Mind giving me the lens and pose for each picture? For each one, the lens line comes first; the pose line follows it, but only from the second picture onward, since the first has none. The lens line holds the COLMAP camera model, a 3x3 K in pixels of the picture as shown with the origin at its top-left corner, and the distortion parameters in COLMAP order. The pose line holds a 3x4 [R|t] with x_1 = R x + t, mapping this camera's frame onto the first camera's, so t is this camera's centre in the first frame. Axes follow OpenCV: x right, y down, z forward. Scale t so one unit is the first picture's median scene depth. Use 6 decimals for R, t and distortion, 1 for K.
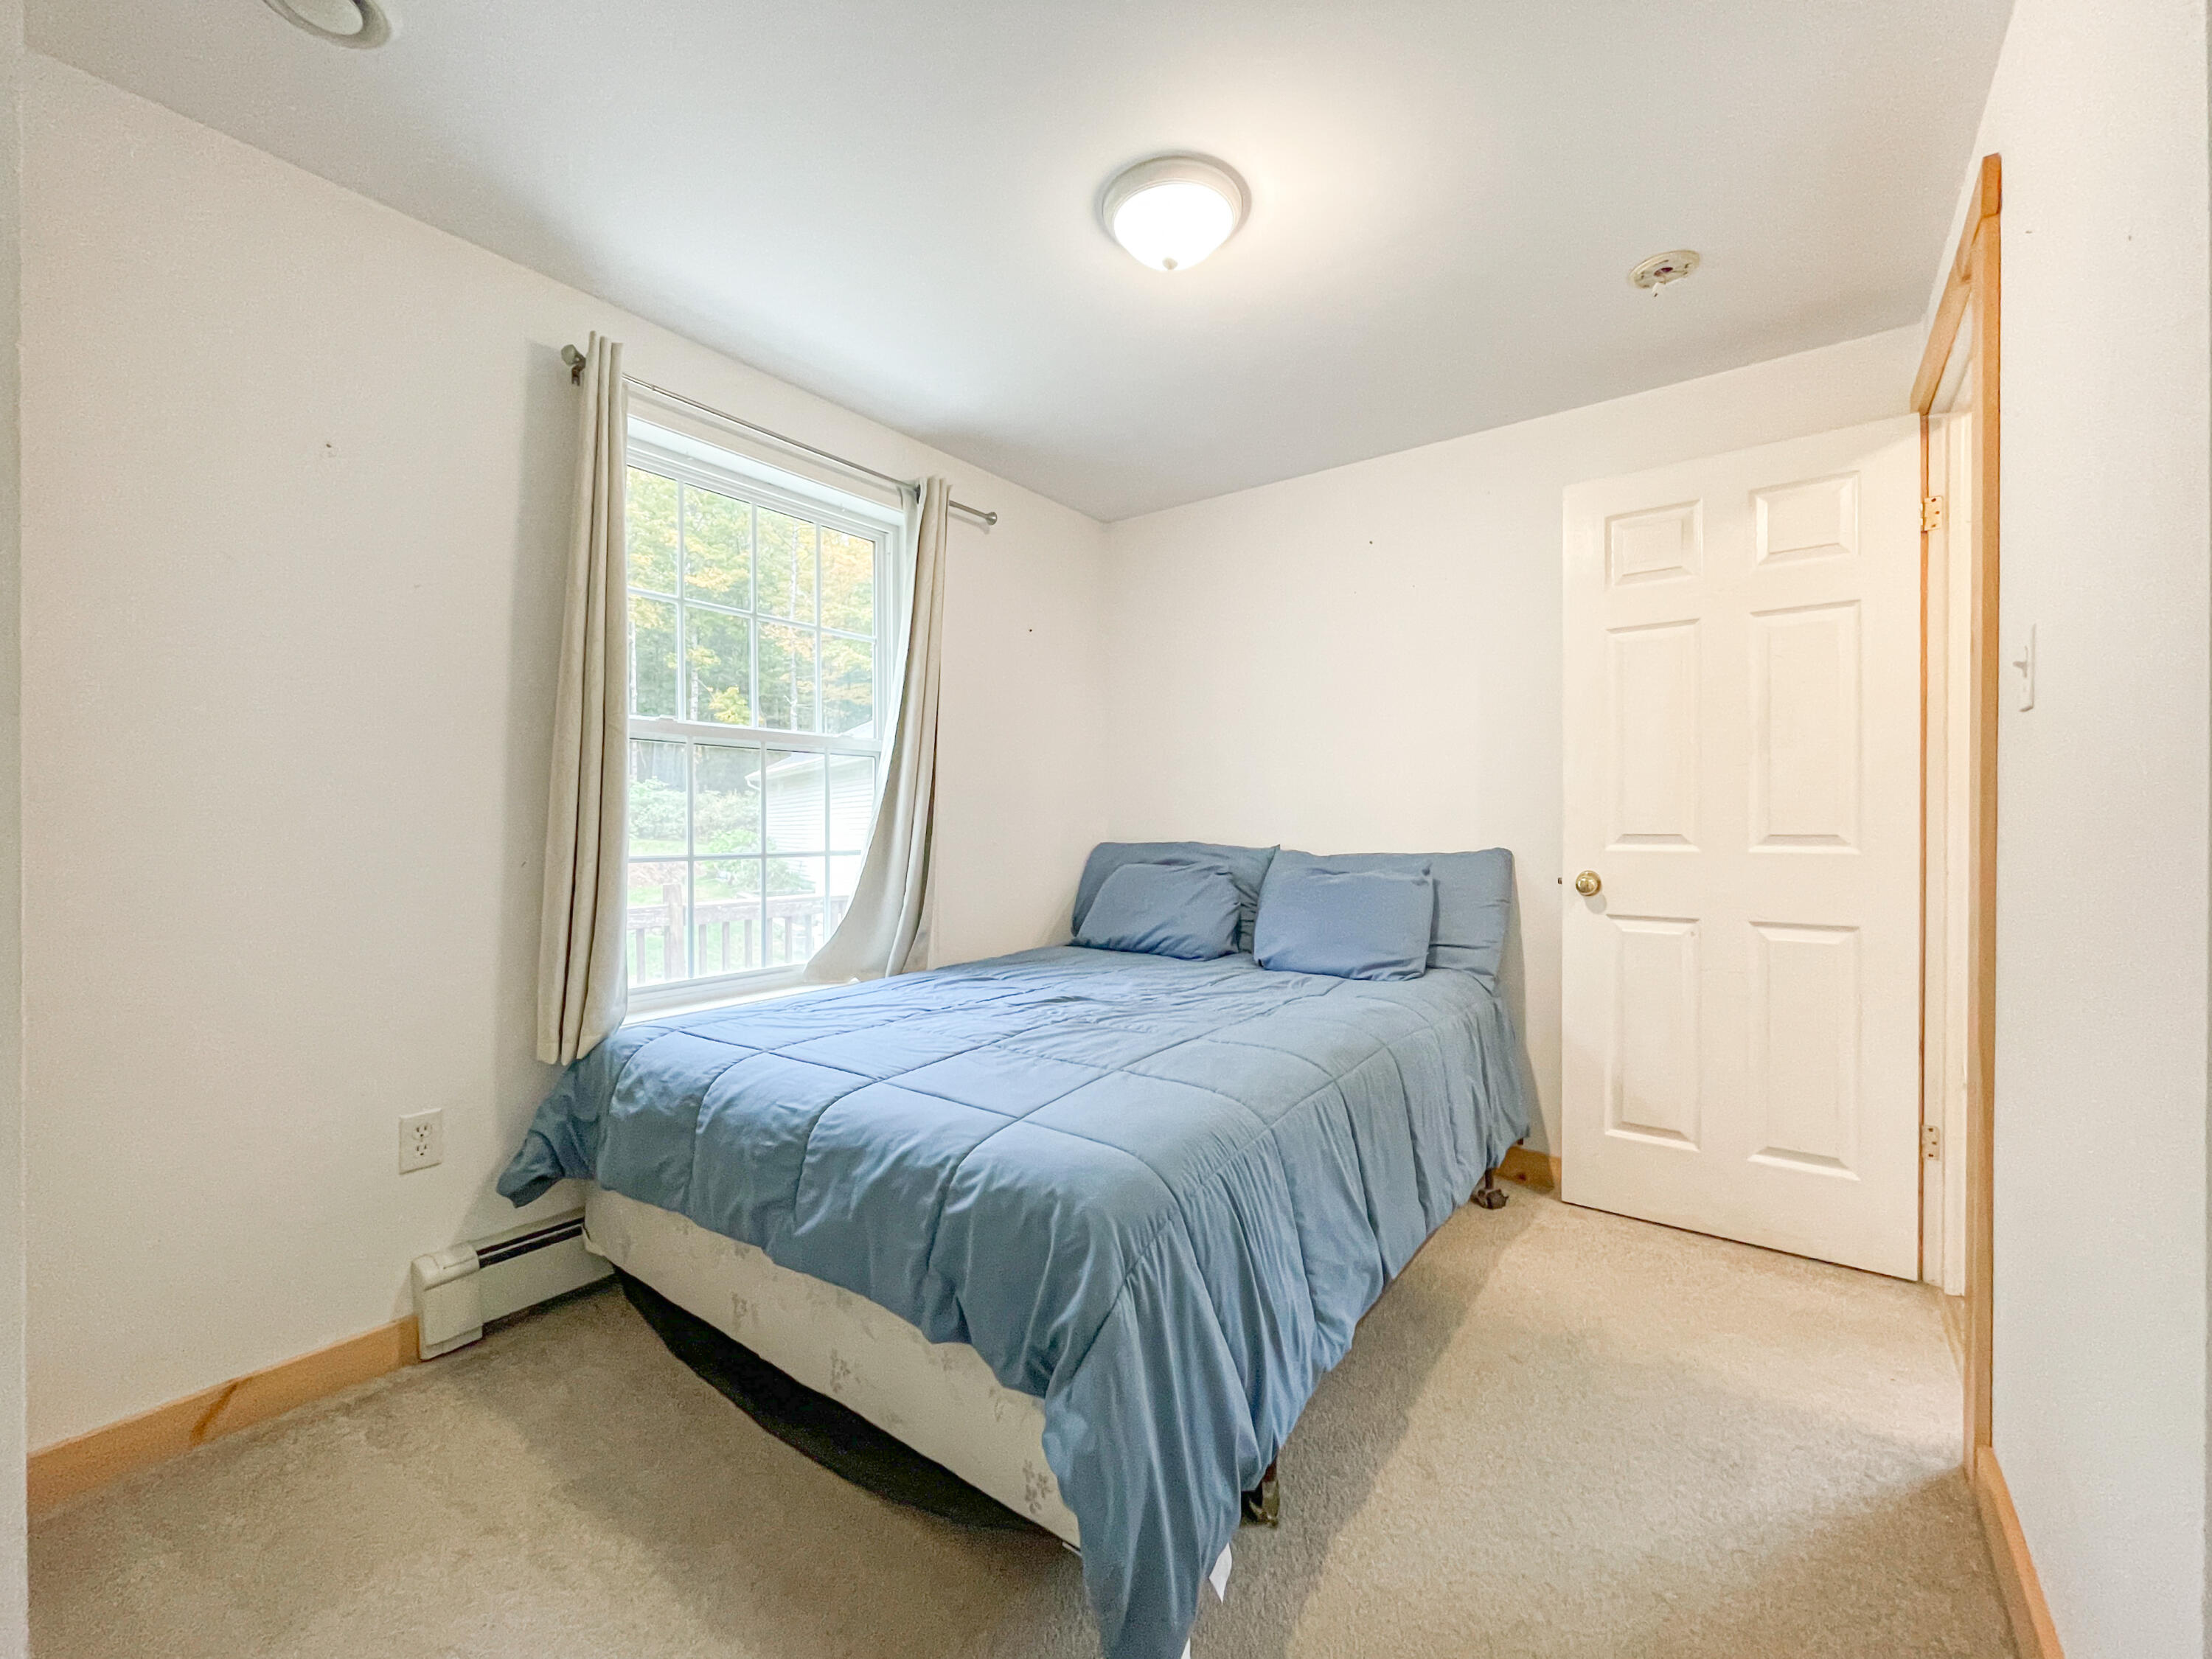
lens RADIAL K [[908.8, 0, 1104.3], [0, 908.8, 825.5], [0, 0, 1]] dist [-0.003600, -0.000222]
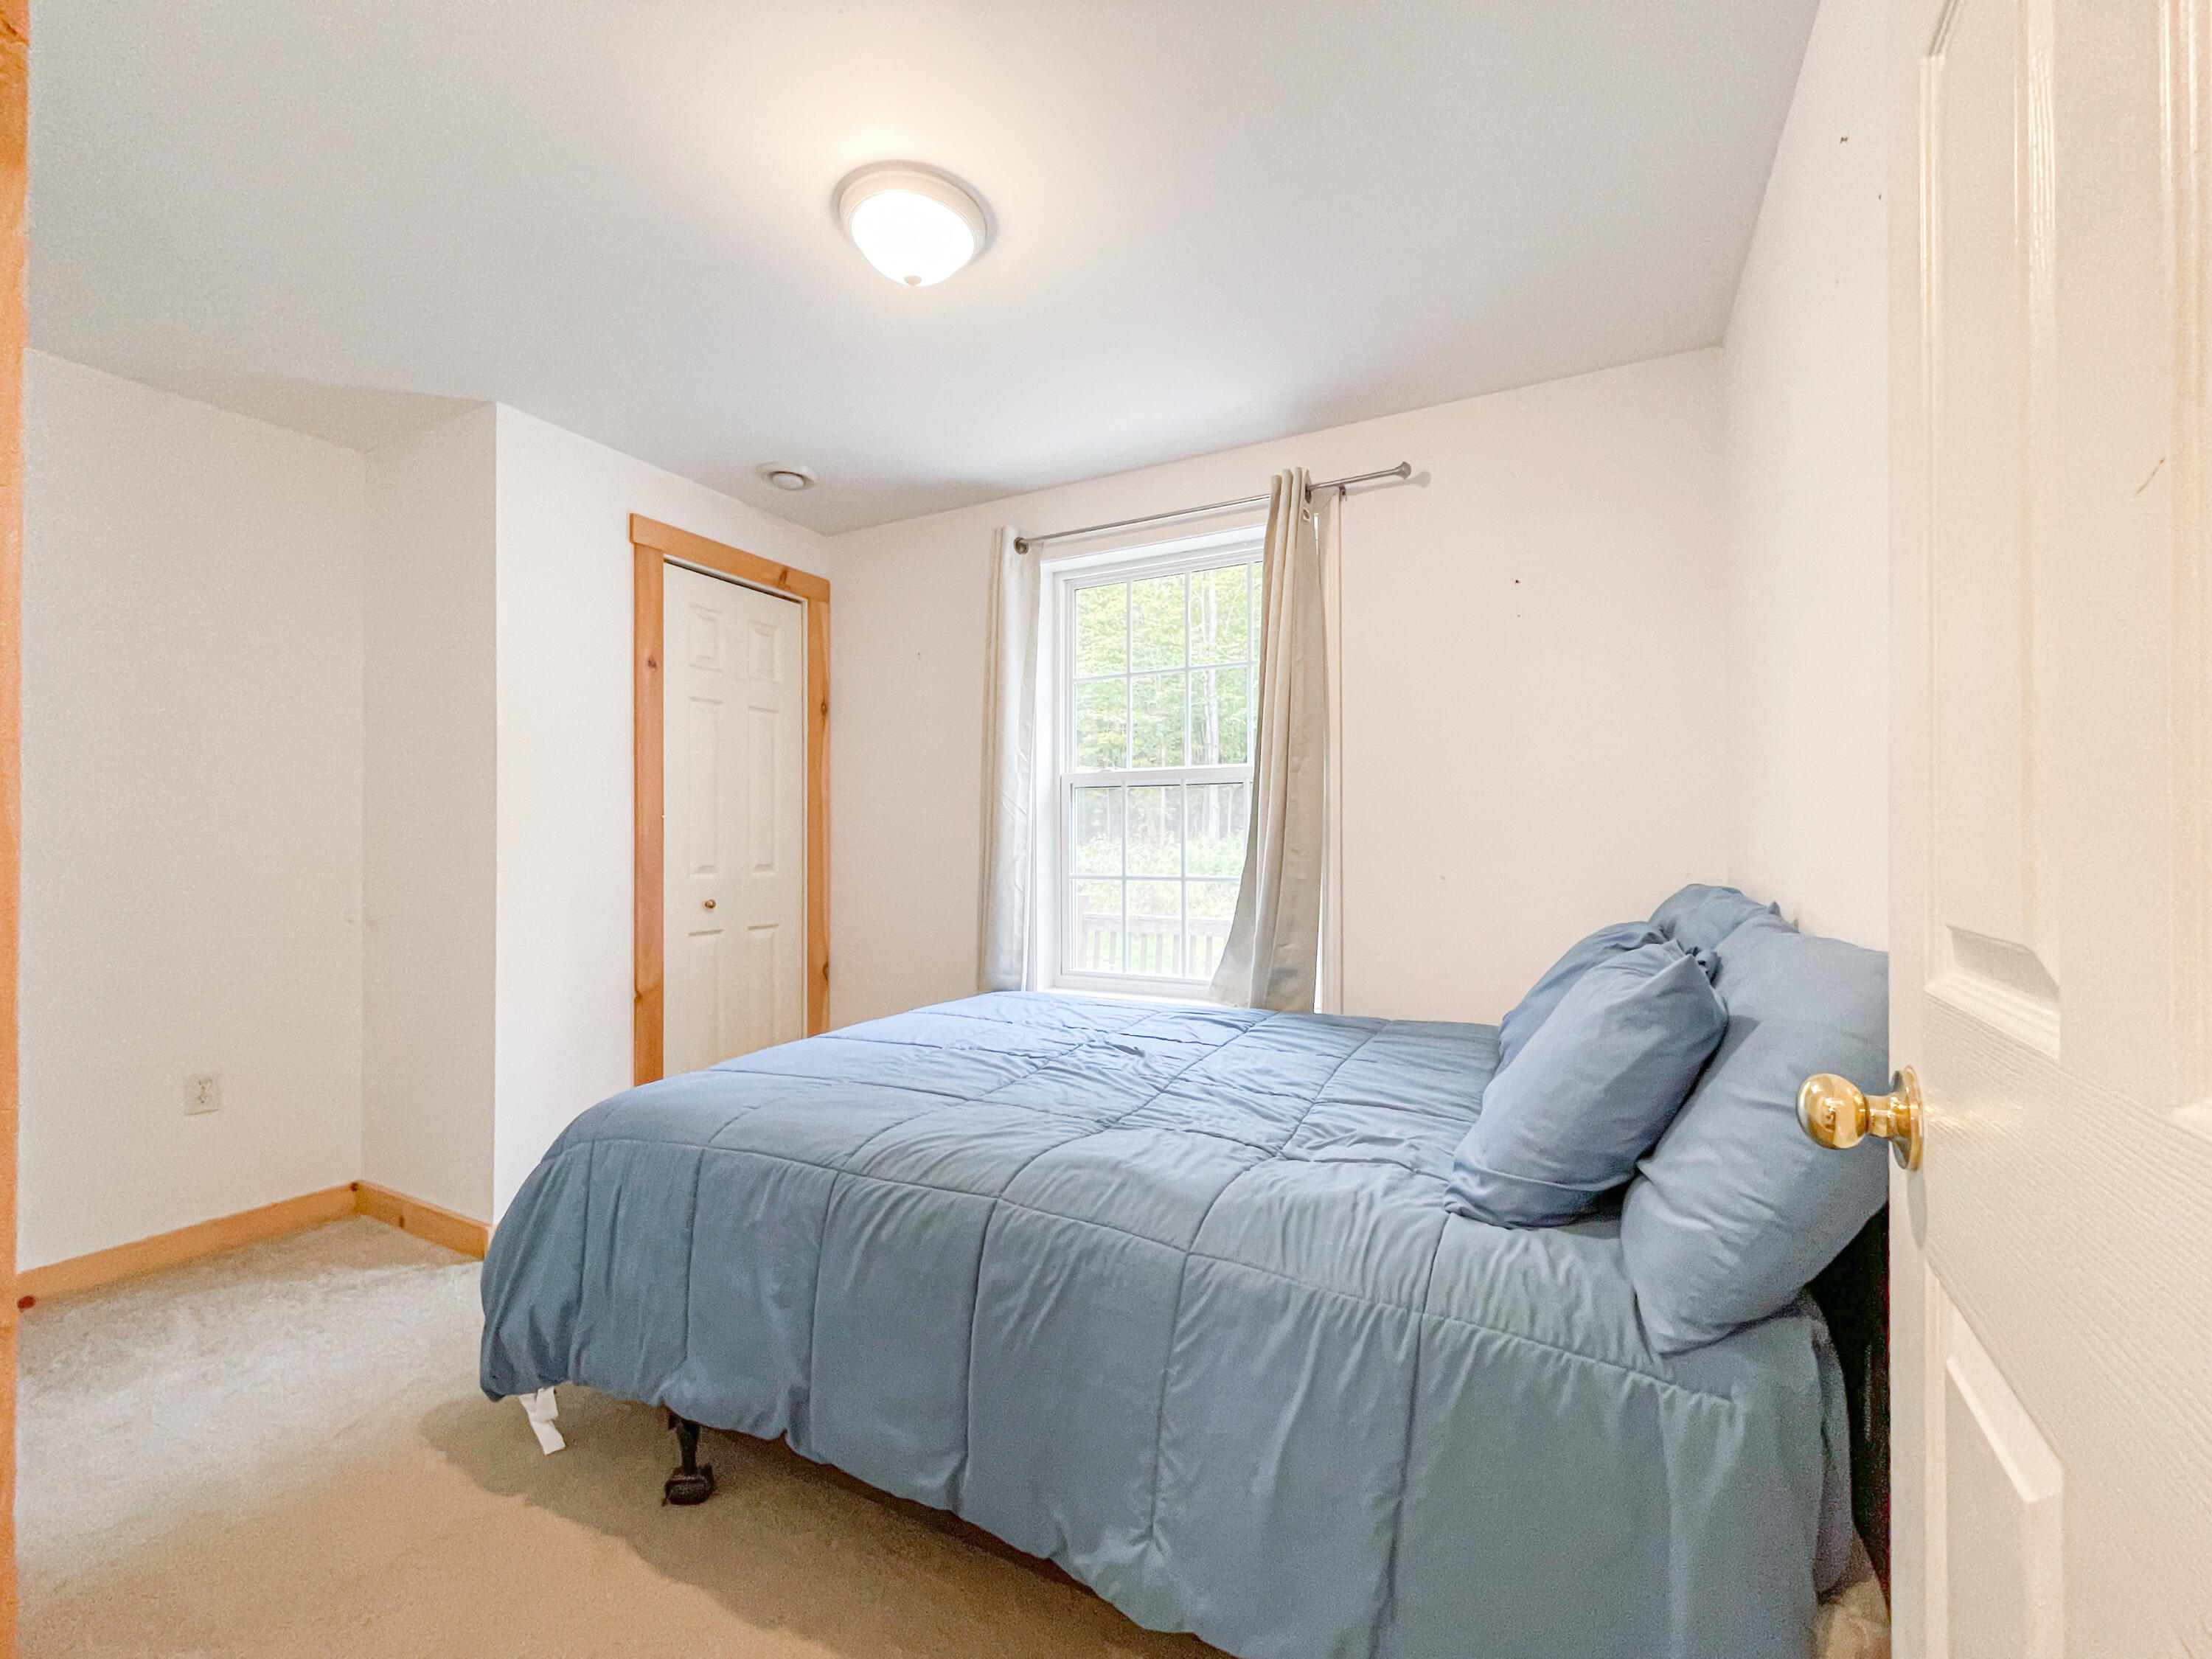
lens RADIAL K [[908.8, 0, 1106.2], [0, 908.8, 834.5], [0, 0, 1]] dist [-0.003600, -0.000222]
pose [[0.156912, -0.004283, -0.987603, 0.724669], [-0.002073, 0.999987, -0.004666, -0.016832], [0.987610, 0.002780, 0.156901, 0.721714]]
